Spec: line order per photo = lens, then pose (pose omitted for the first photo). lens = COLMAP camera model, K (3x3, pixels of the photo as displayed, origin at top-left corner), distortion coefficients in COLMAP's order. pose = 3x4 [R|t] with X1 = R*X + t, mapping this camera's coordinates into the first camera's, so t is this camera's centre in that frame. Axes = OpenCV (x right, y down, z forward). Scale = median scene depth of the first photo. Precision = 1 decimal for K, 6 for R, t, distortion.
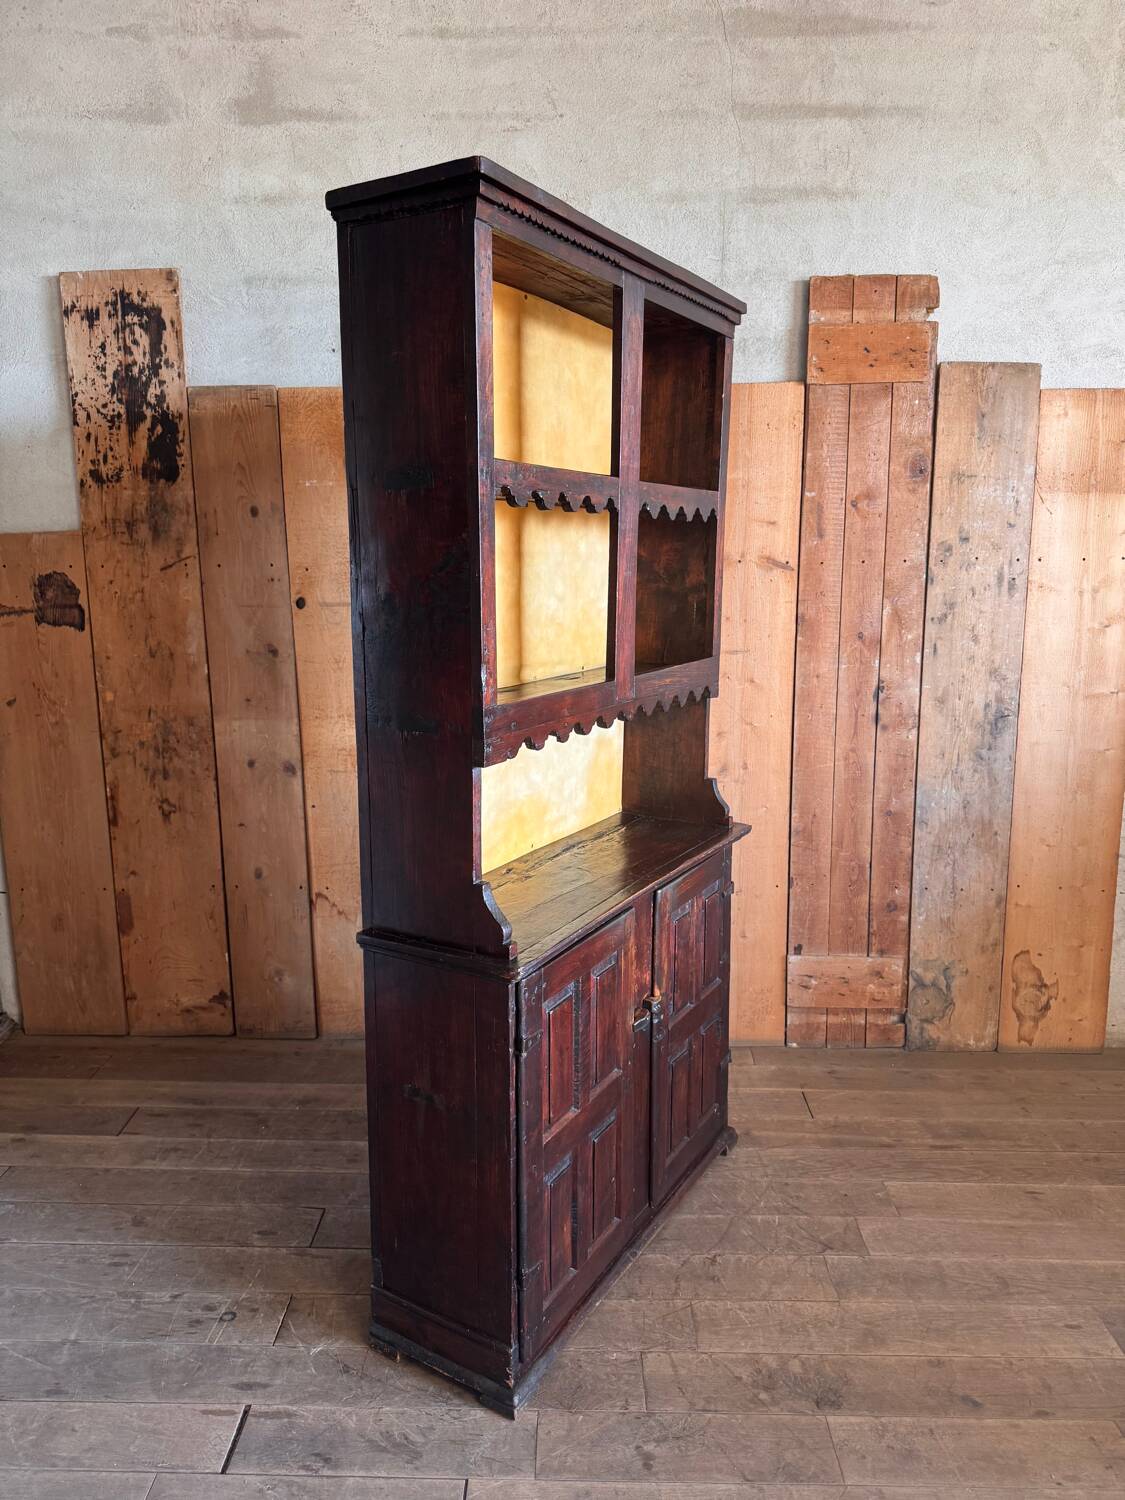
lens RADIAL K [[1122.1, 0, 558.9], [0, 1122.1, 762.1], [0, 0, 1]] dist [0.004406, -0.018256]
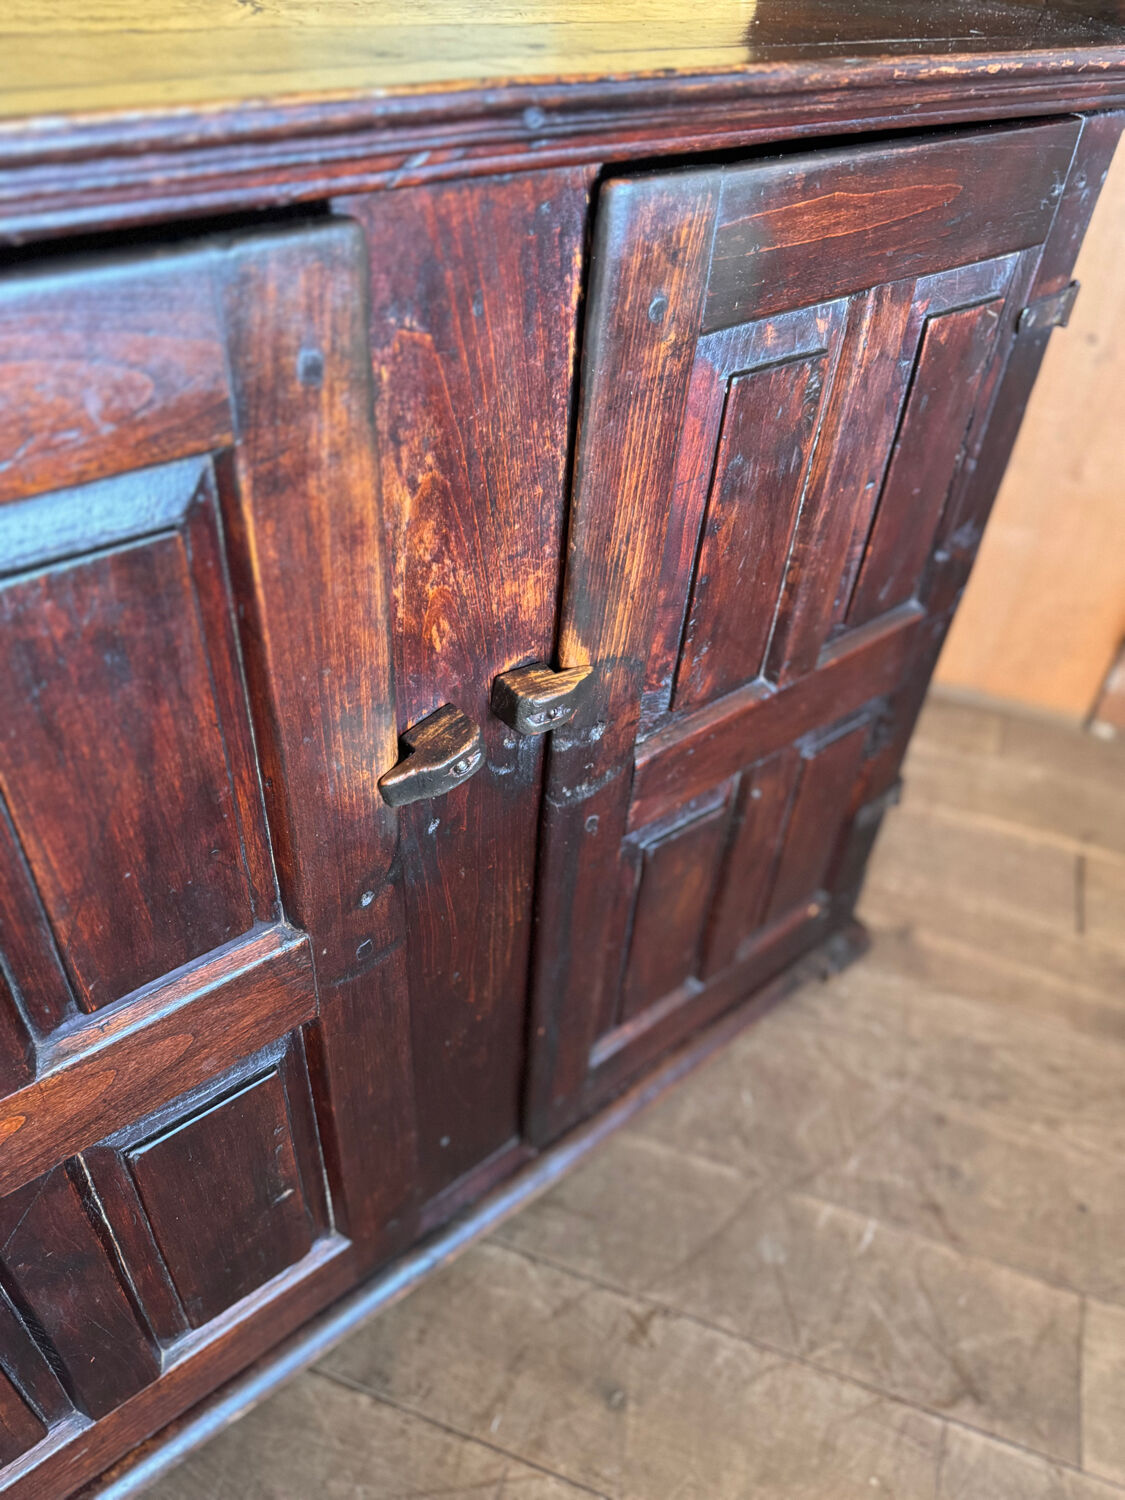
lens RADIAL K [[1057.8, 0, 565.1], [0, 1057.8, 751.3], [0, 0, 1]] dist [-0.001844, -0.005218]
pose [[0.937315, 0.266569, -0.224459, 0.113413], [-0.126584, 0.860547, 0.493392, 0.084405], [0.324681, -0.434051, 0.840346, 0.621794]]
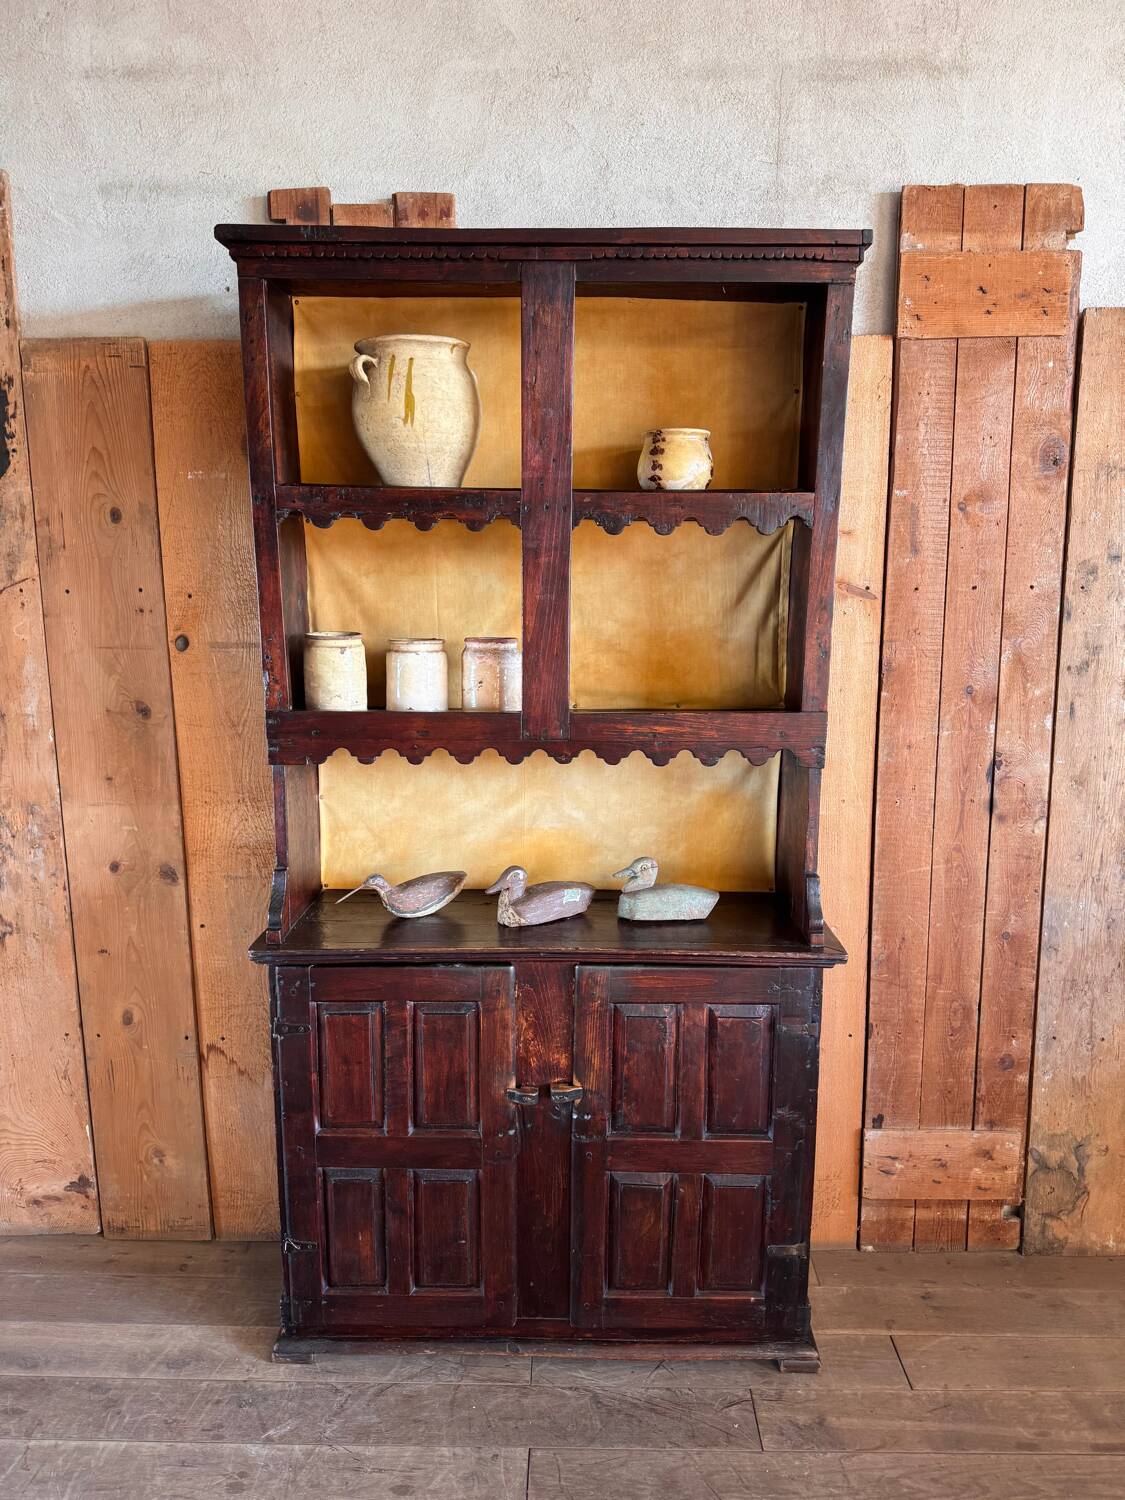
lens RADIAL K [[1099.3, 0, 564.8], [0, 1099.3, 756.3], [0, 0, 1]] dist [-0.042224, 0.041519]
pose [[0.999933, 0.000523, 0.011559, 0.003879], [-0.000295, 0.999805, -0.019755, -0.059029], [-0.011567, 0.019750, 0.999738, 0.318048]]
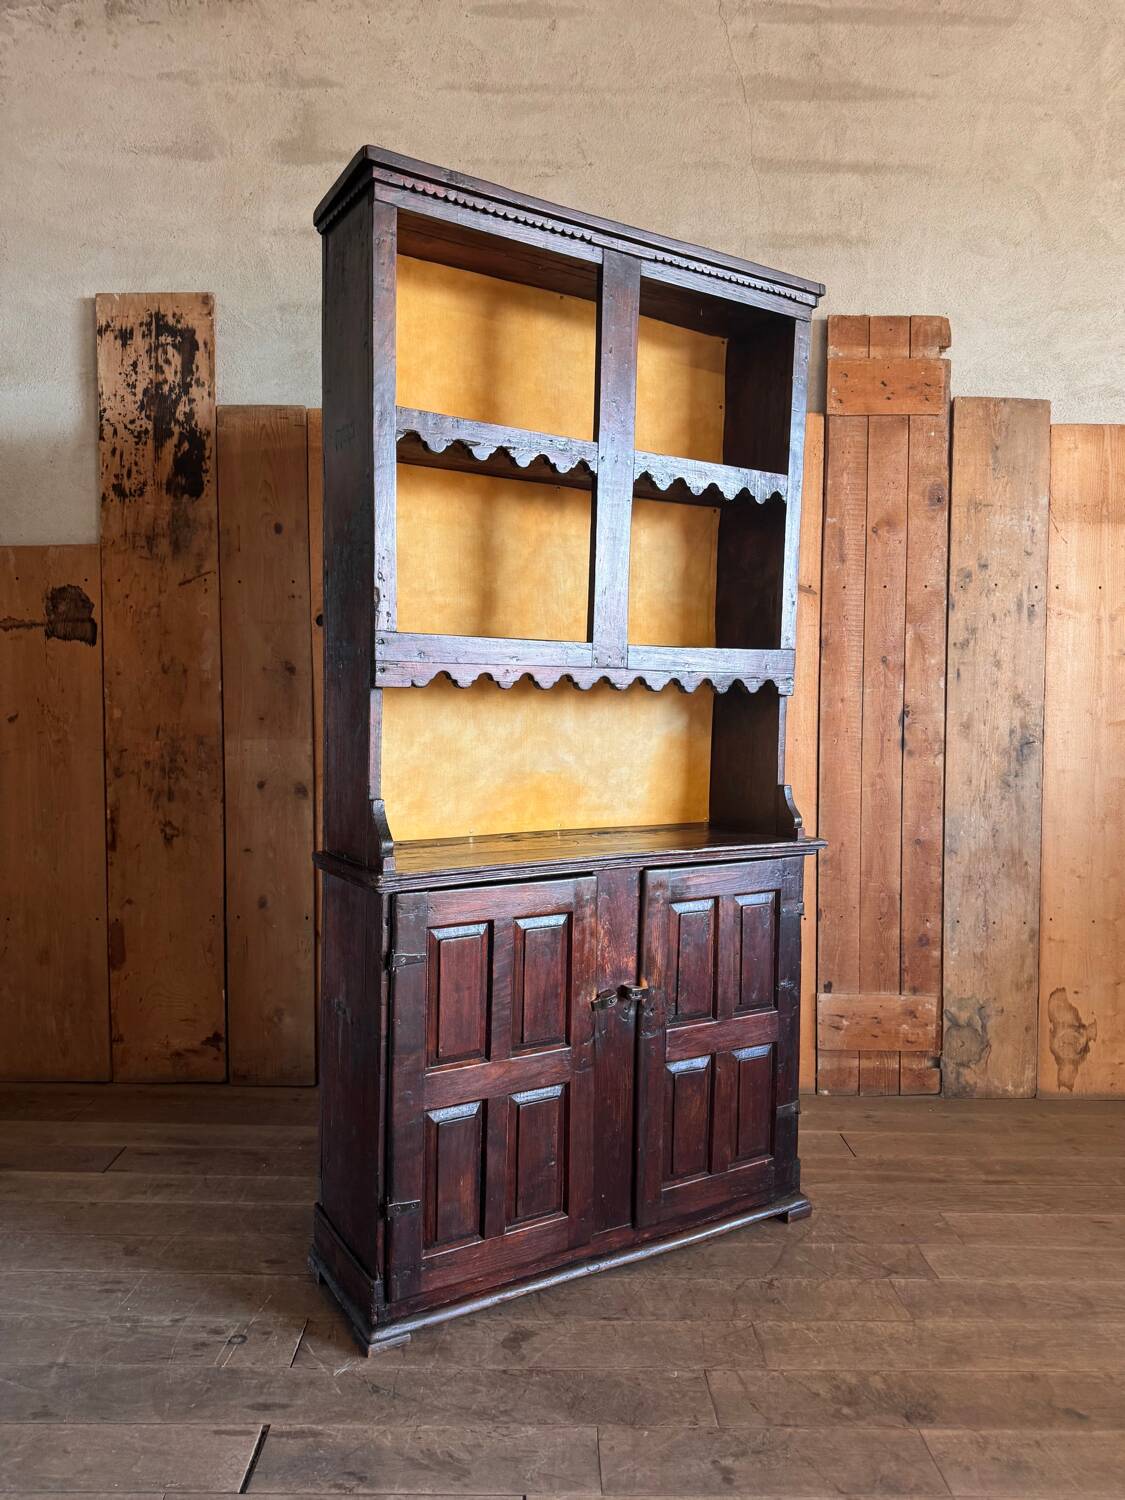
lens RADIAL K [[1129.9, 0, 557.5], [0, 1129.9, 758.5], [0, 0, 1]] dist [-0.001698, -0.008409]
pose [[0.999285, 0.011091, 0.036153, -0.058745], [-0.005861, 0.989894, -0.141687, 0.121609], [-0.037359, 0.141374, 0.989251, 0.030394]]
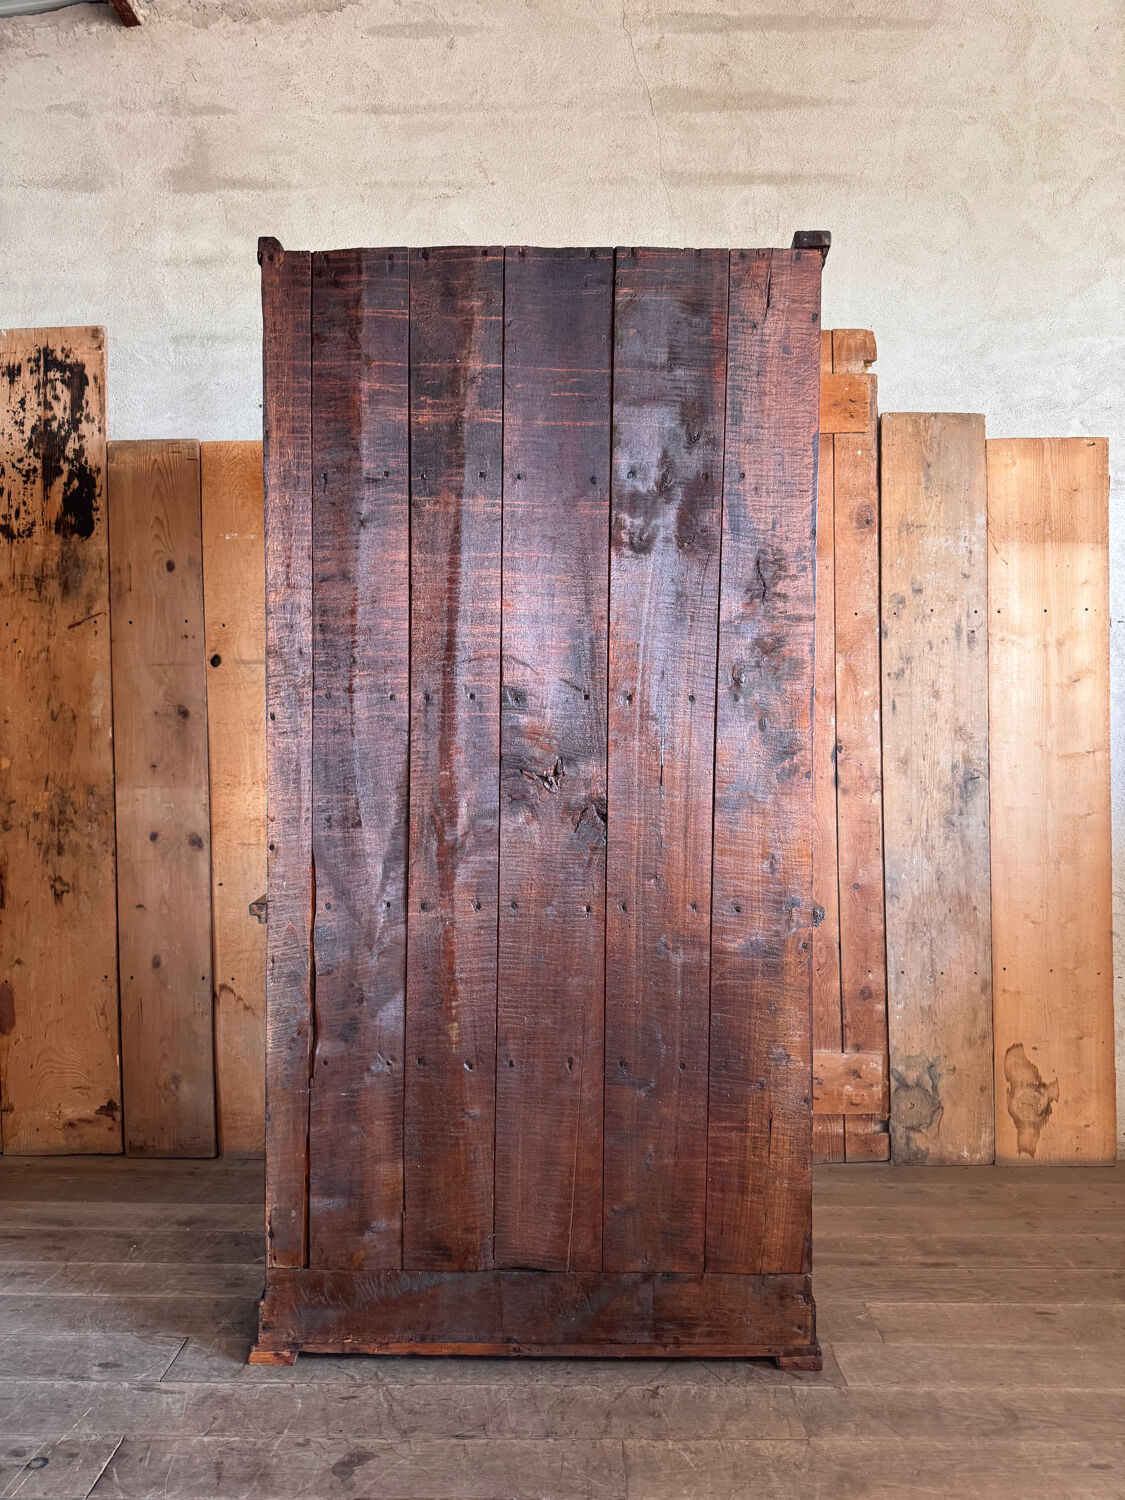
lens RADIAL K [[1116.9, 0, 565.9], [0, 1116.9, 755.7], [0, 0, 1]] dist [-0.001783, -0.008829]
pose [[0.999948, -0.004755, 0.008993, 0.054690], [0.006304, 0.983475, -0.180936, 0.109316], [-0.007984, 0.180983, 0.983454, 0.099521]]
